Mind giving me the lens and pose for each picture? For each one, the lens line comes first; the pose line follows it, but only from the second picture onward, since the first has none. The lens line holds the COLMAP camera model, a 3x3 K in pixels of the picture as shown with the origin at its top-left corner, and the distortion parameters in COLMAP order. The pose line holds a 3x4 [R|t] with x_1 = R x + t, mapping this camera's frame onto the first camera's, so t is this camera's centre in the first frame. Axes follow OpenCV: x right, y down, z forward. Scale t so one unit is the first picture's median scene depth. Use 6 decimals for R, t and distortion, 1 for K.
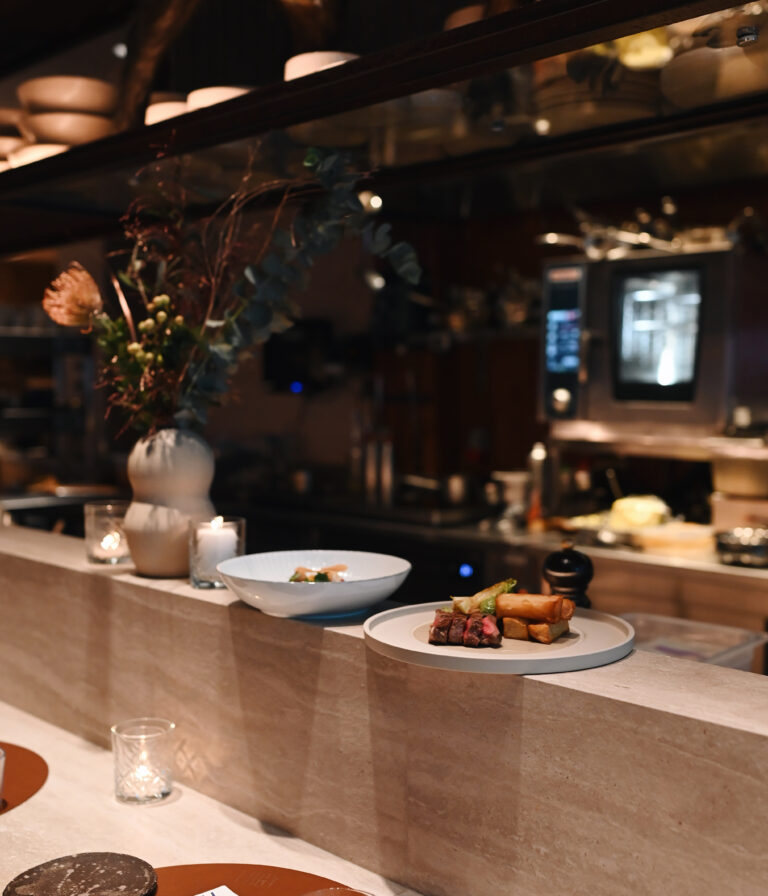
lens RADIAL K [[1325.6, 0, 384.1], [0, 1325.6, 444.3], [0, 0, 1]] dist [-0.021848, 0.000000]
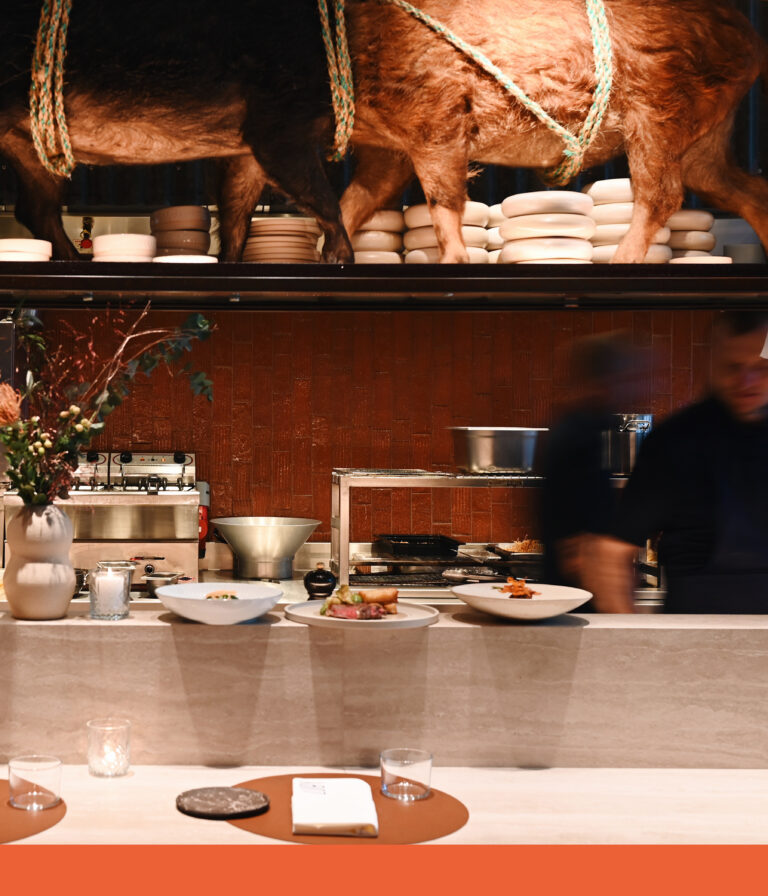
lens RADIAL K [[1325.6, 0, 384.3], [0, 1325.6, 450.7], [0, 0, 1]] dist [-0.021848, 0.000000]
pose [[0.501523, 0.013738, 0.865035, -1.409941], [0.028716, 0.999059, -0.032515, -0.016405], [-0.864668, 0.041147, 0.500656, 0.073660]]
